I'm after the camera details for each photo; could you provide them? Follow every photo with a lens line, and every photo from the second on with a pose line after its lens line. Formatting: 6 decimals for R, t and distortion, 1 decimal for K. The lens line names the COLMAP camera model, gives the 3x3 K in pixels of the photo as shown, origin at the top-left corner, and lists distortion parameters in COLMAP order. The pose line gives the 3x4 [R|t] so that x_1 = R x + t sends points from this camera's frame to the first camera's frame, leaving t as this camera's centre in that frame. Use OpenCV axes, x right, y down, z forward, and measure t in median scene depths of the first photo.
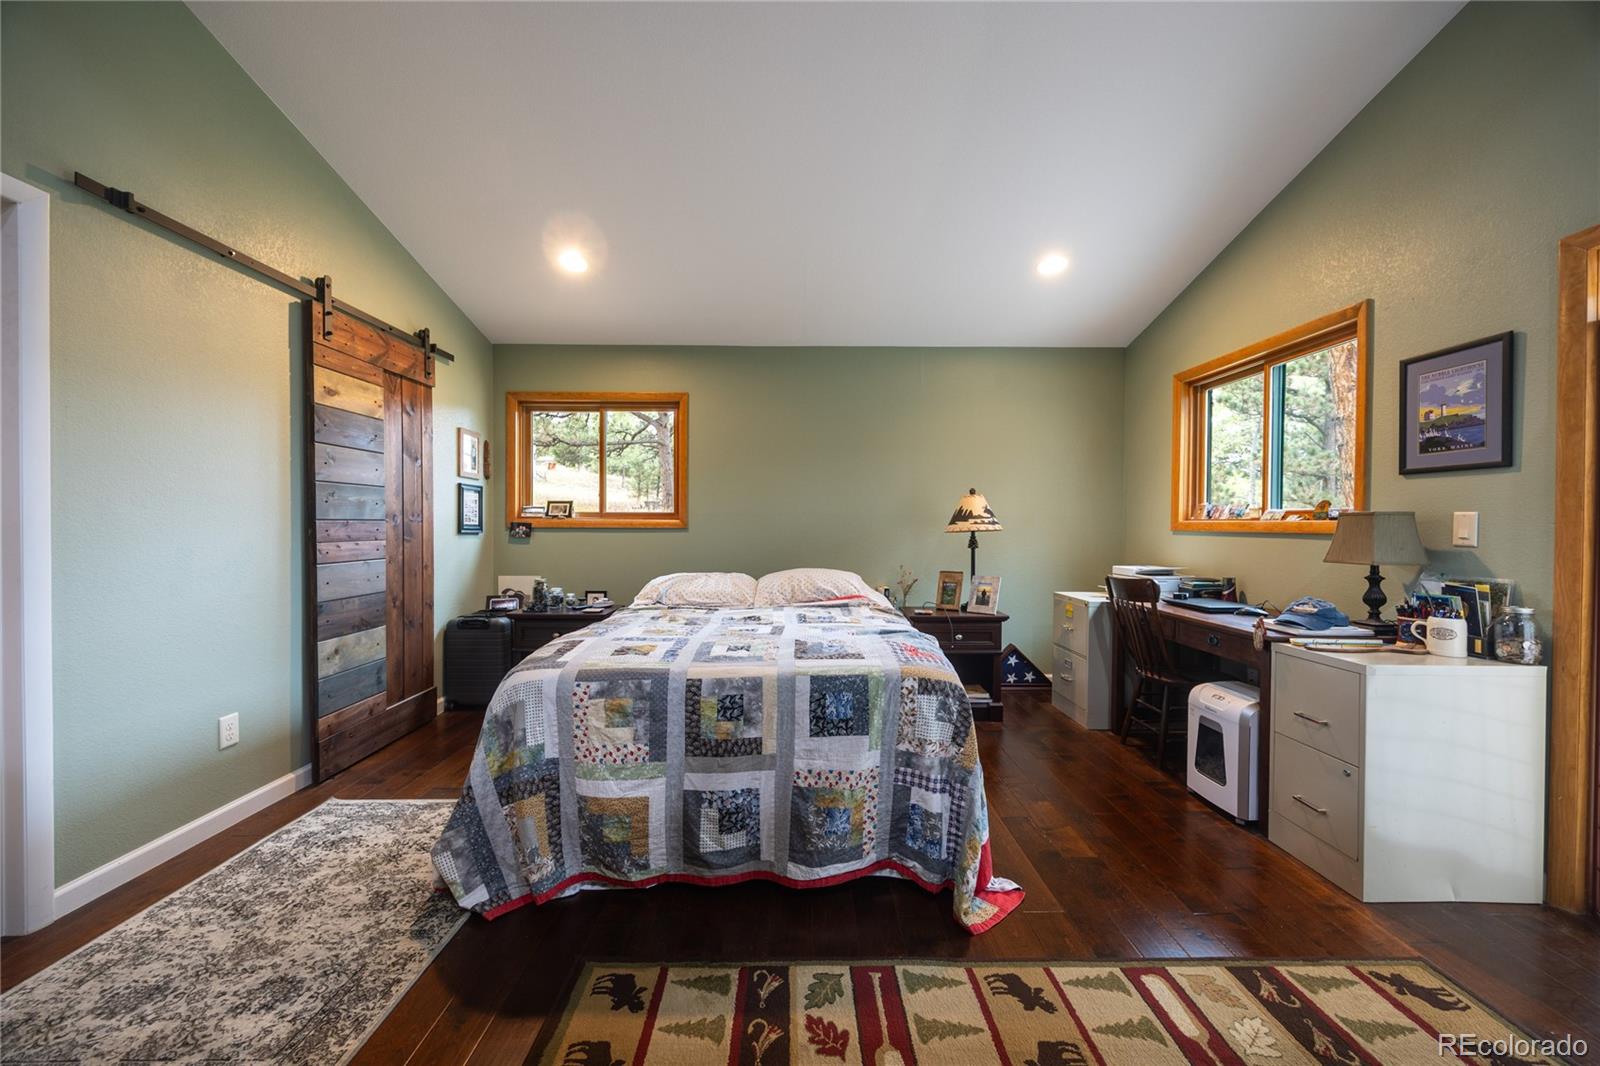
lens RADIAL K [[613.2, 0, 804.6], [0, 613.2, 527.1], [0, 0, 1]] dist [0.000162, 0.000286]
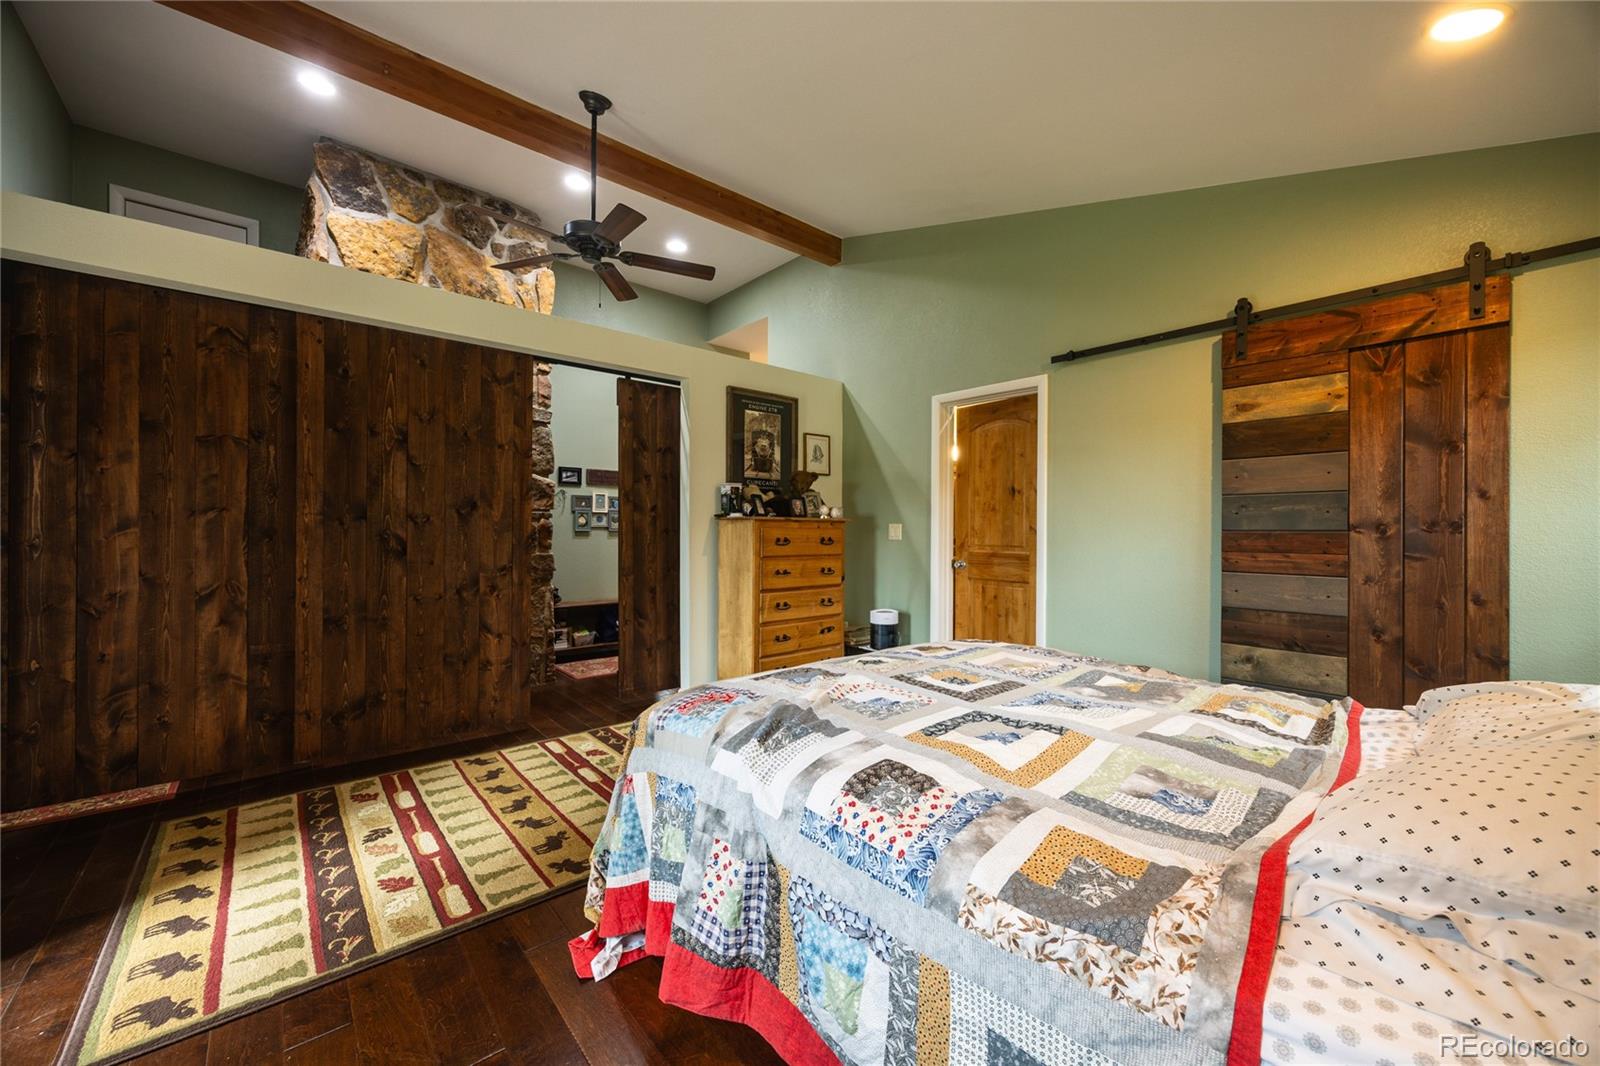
lens RADIAL K [[613.2, 0, 804.7], [0, 613.2, 531.3], [0, 0, 1]] dist [0.000162, 0.000286]
pose [[-0.766106, -0.001689, -0.642712, 0.455696], [-0.010219, 0.999902, 0.009554, -0.012967], [0.642633, 0.013887, -0.766048, 1.291343]]
